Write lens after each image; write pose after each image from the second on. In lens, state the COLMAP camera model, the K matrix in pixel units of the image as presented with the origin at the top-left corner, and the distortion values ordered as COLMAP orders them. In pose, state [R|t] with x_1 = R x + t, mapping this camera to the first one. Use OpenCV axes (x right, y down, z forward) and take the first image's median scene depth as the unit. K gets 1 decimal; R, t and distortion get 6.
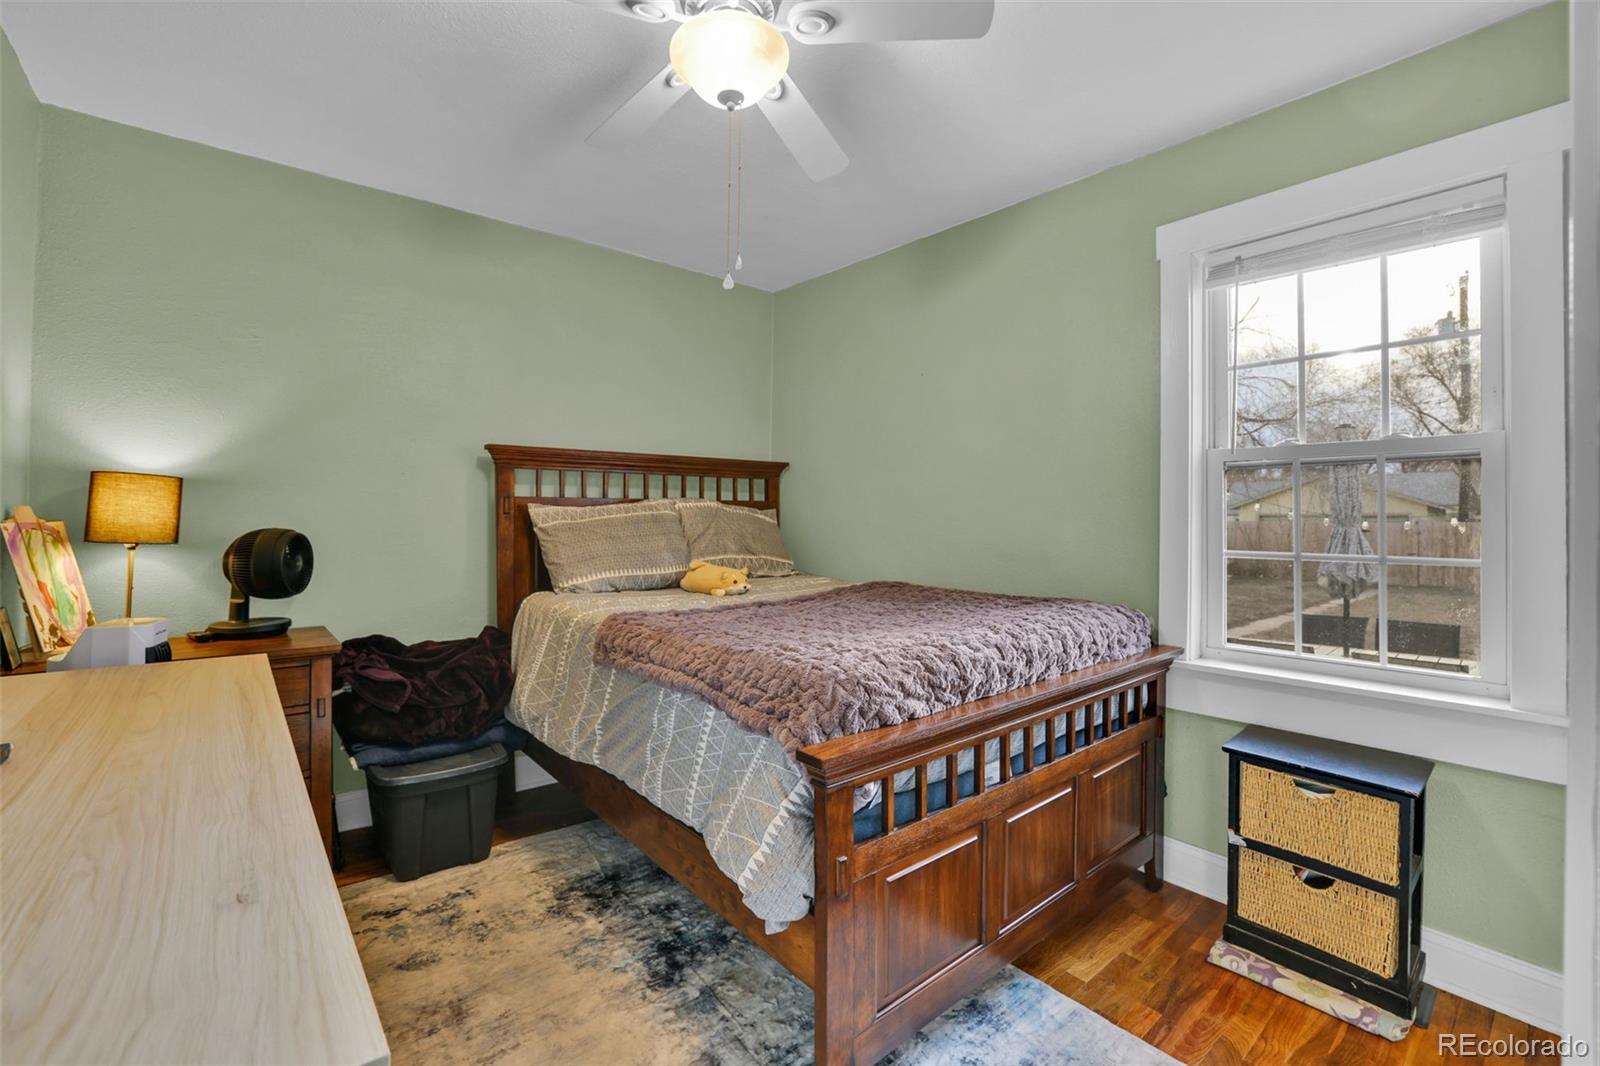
lens RADIAL K [[681.8, 0, 791.2], [0, 681.8, 526.8], [0, 0, 1]] dist [-0.029422, 0.000412]
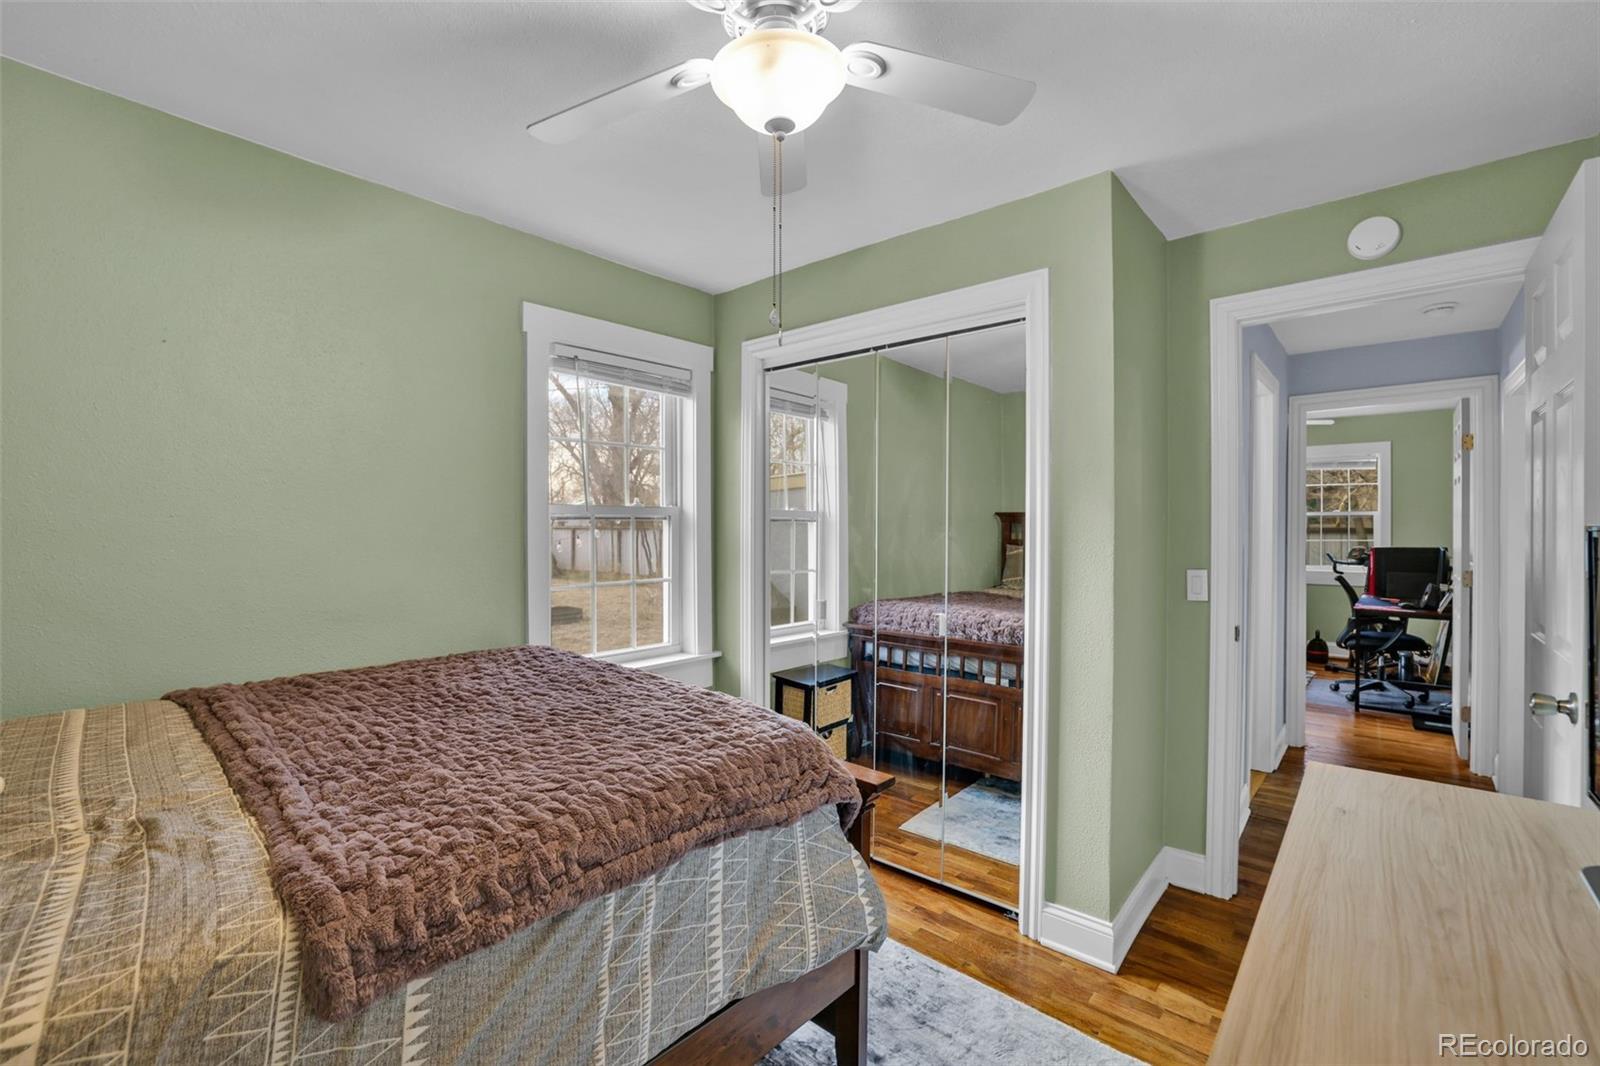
lens RADIAL K [[681.8, 0, 791.2], [0, 681.8, 526.8], [0, 0, 1]] dist [-0.029422, 0.000412]
pose [[-0.149684, -0.003378, 0.988728, -0.899832], [-0.000622, 0.999994, 0.003322, -0.103609], [-0.988734, -0.000117, -0.149686, 1.034308]]
